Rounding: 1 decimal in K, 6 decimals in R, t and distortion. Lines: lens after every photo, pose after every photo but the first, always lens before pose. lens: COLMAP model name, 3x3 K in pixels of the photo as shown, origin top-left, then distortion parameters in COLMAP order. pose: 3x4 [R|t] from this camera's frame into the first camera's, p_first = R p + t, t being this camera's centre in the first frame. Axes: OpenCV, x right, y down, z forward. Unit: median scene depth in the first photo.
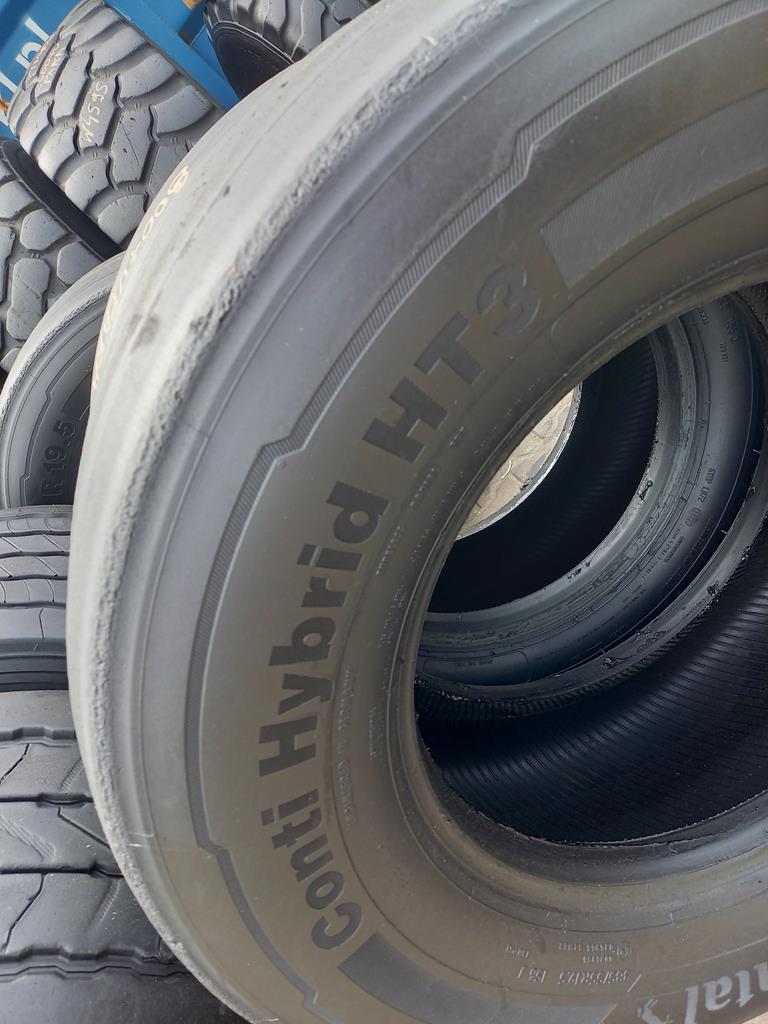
lens RADIAL K [[757.0, 0, 384.0], [0, 757.0, 512.0], [0, 0, 1]] dist [0.032699, -0.010296]
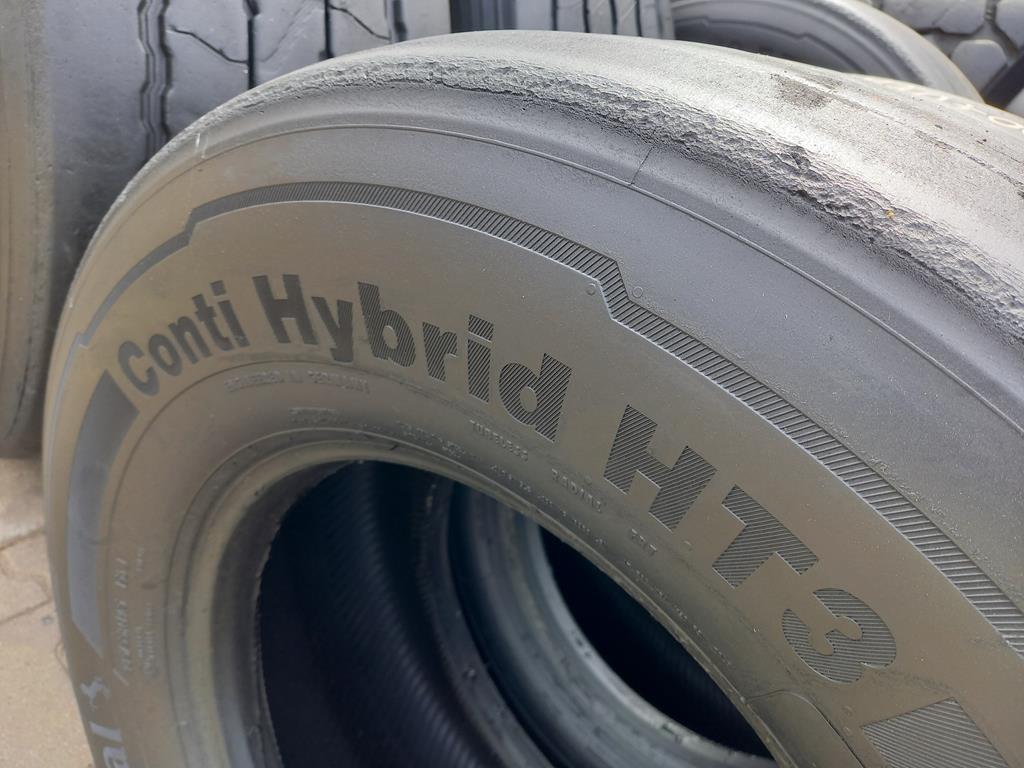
lens RADIAL K [[775.8, 0, 513.3], [0, 775.8, 396.5], [0, 0, 1]] dist [0.006595, -0.012636]
pose [[-0.019143, 0.999449, -0.027131, -0.012407], [-0.971229, -0.012146, 0.237837, -0.127733], [0.237377, 0.030903, 0.970926, 0.221712]]
